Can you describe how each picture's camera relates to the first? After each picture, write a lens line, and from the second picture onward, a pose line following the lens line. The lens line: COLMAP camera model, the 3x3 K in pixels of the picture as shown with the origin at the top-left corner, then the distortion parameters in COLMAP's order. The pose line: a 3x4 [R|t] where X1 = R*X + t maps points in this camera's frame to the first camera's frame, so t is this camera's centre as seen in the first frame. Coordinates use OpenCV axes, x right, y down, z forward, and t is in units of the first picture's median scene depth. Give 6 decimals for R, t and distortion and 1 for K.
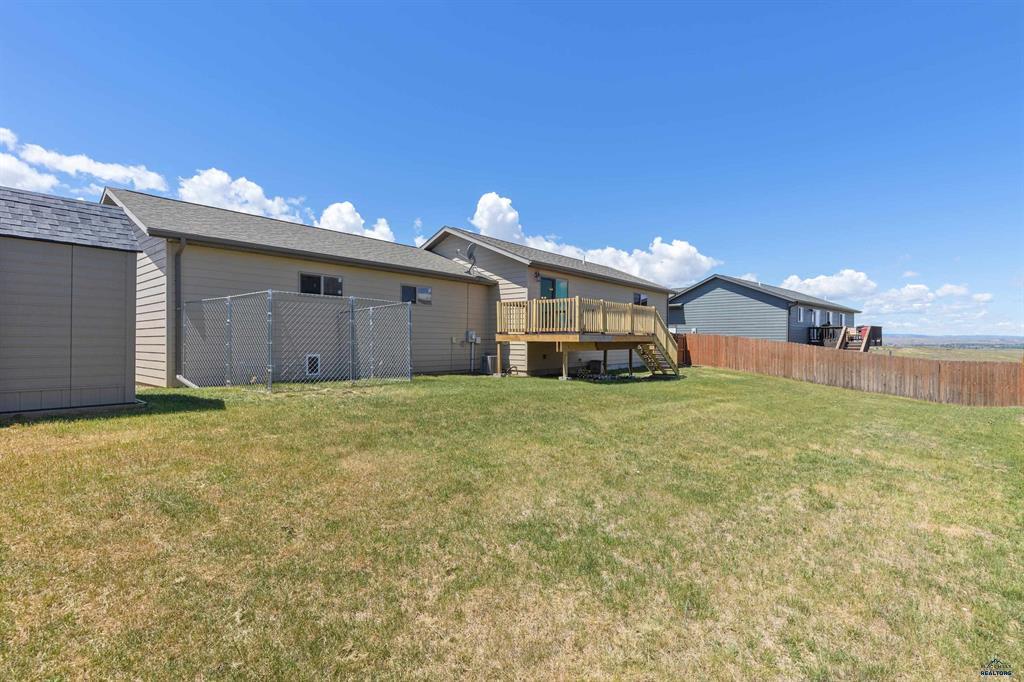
lens RADIAL K [[474.3, 0, 507.4], [0, 474.3, 341.2], [0, 0, 1]] dist [-0.004072, -0.000451]
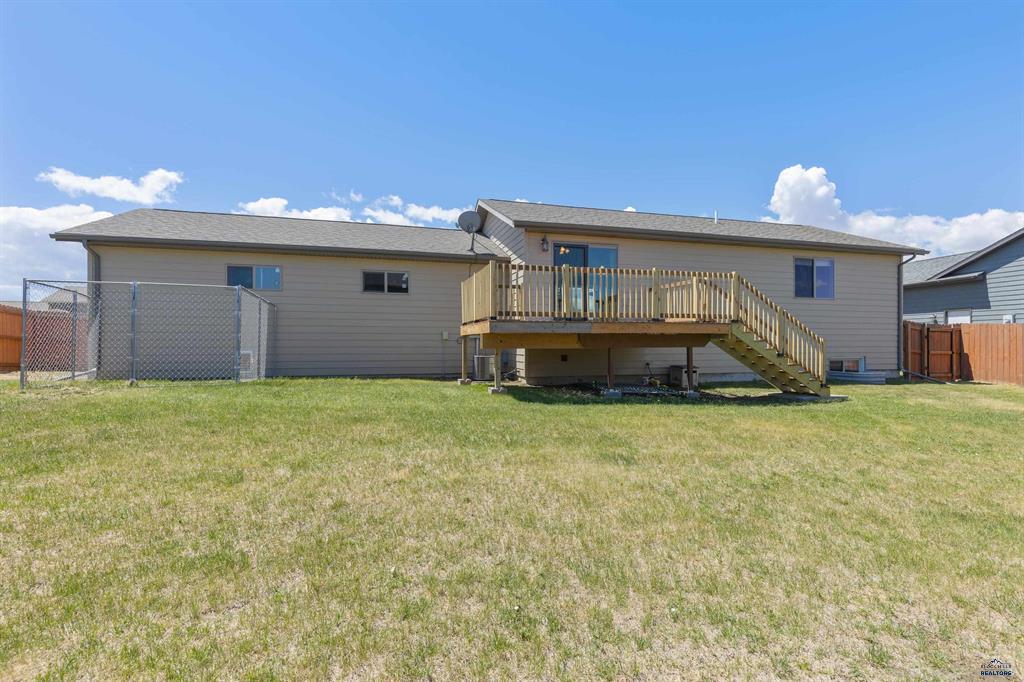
lens RADIAL K [[474.3, 0, 508.5], [0, 474.3, 348.0], [0, 0, 1]] dist [-0.004072, -0.000451]
pose [[0.819253, 0.000732, -0.573431, 0.366525], [0.001521, 0.999993, 0.003449, 0.013766], [0.573430, -0.003698, 0.819247, 0.339530]]
